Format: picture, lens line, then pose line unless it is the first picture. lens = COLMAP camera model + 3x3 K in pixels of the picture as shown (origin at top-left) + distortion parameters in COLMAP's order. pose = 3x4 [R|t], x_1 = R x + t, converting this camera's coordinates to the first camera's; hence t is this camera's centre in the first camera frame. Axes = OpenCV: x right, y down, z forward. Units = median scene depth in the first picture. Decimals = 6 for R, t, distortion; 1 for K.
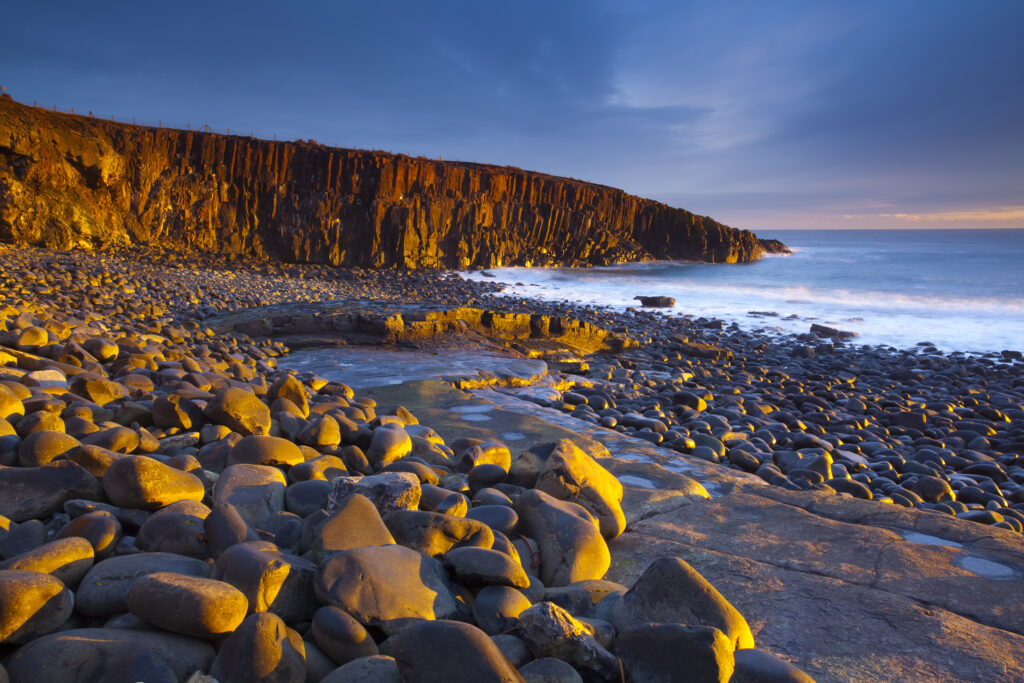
lens RADIAL K [[769.4, 0, 512.0], [0, 769.4, 341.5], [0, 0, 1]] dist [-0.057435, 0.109684]
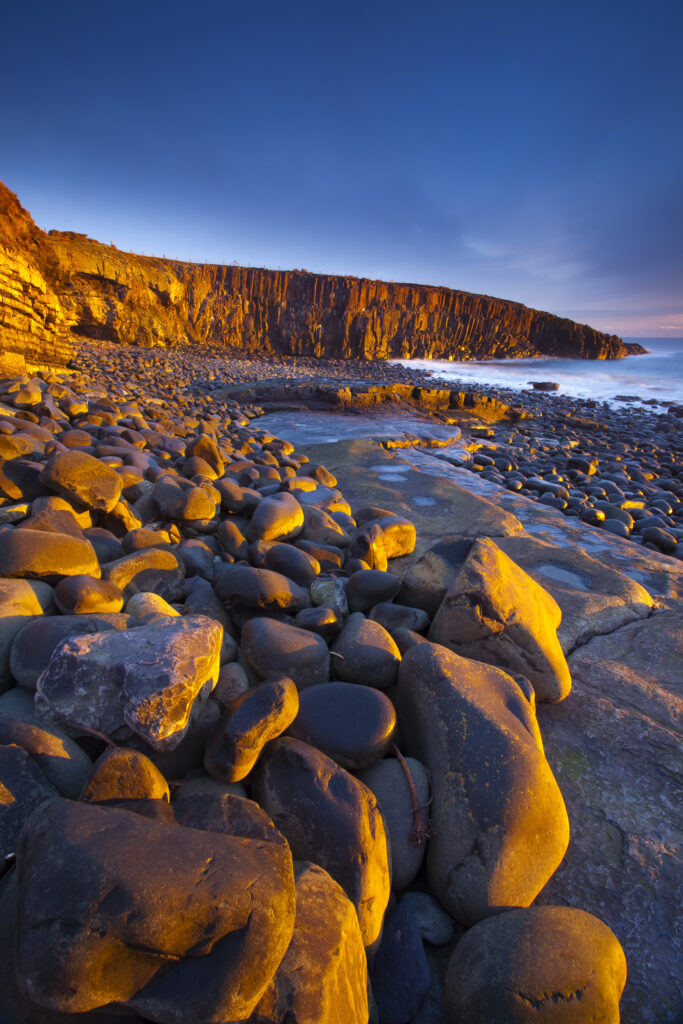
lens RADIAL K [[499.6, 0, 337.4], [0, 499.6, 506.4], [0, 0, 1]] dist [-0.079342, 0.035703]
pose [[0.980896, 0.060038, -0.185037, 0.001052], [-0.024252, 0.981504, 0.189901, 0.000694], [0.193016, -0.181786, 0.964209, 0.031540]]
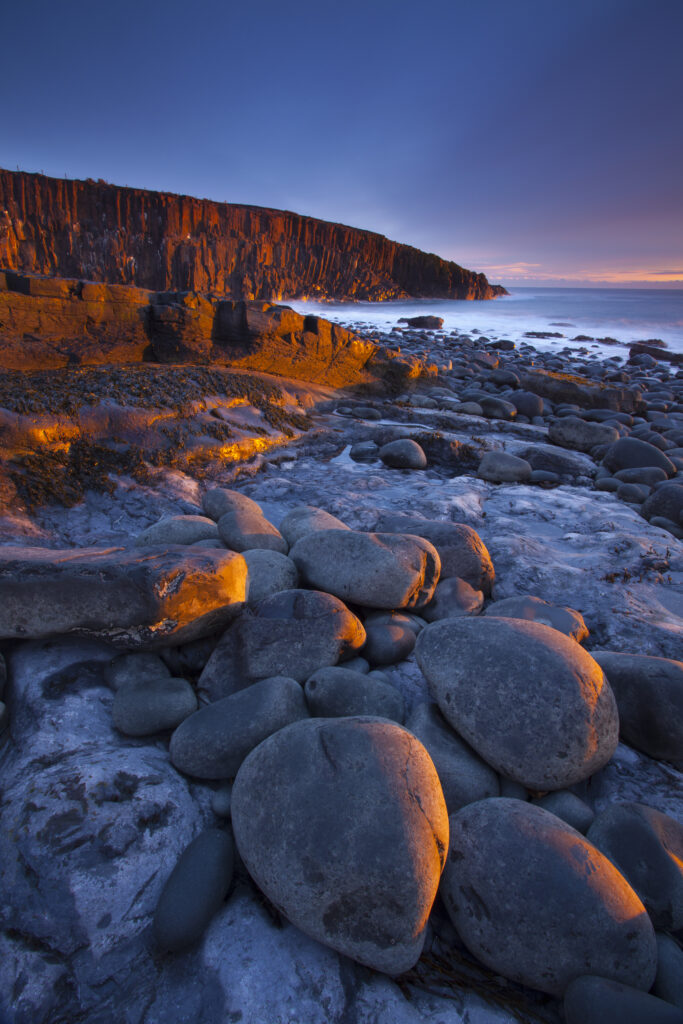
lens RADIAL K [[499.6, 0, 337.4], [0, 499.6, 506.4], [0, 0, 1]] dist [-0.079342, 0.035703]
pose [[0.998153, -0.023578, 0.055985, 0.025900], [0.007428, 0.962058, 0.272743, -0.000380], [-0.060291, -0.271823, 0.960457, 0.215309]]
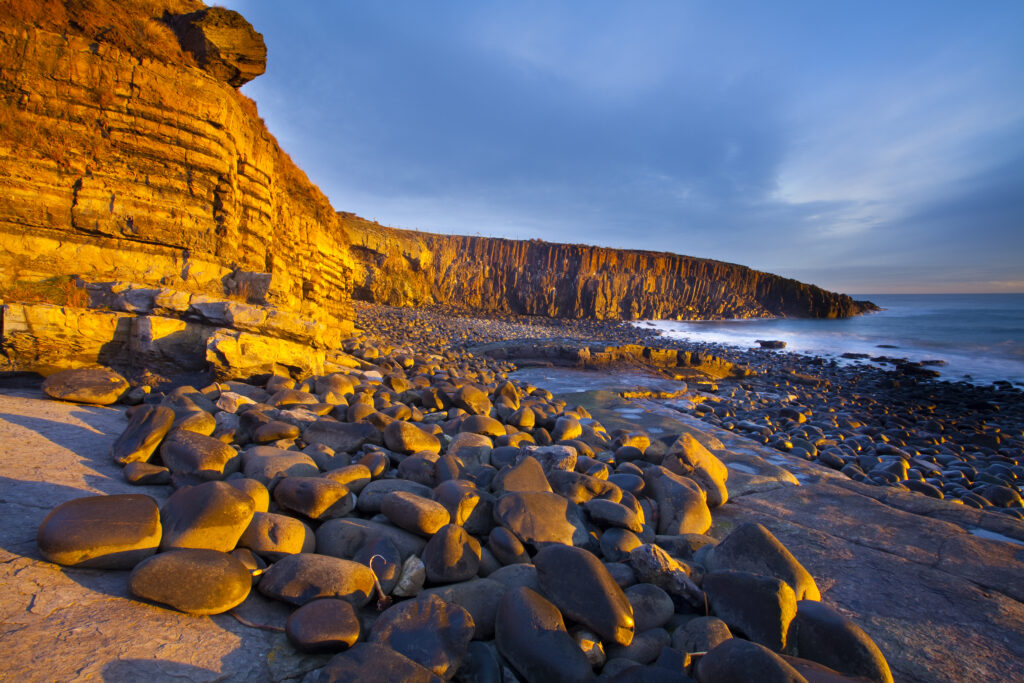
lens RADIAL K [[499.6, 0, 514.1], [0, 499.6, 338.2], [0, 0, 1]] dist [-0.079342, 0.035703]
pose [[0.954653, 0.020290, -0.297029, 0.002001], [-0.037368, 0.997951, -0.051933, 0.000710], [0.295367, 0.060677, 0.953455, 0.001634]]
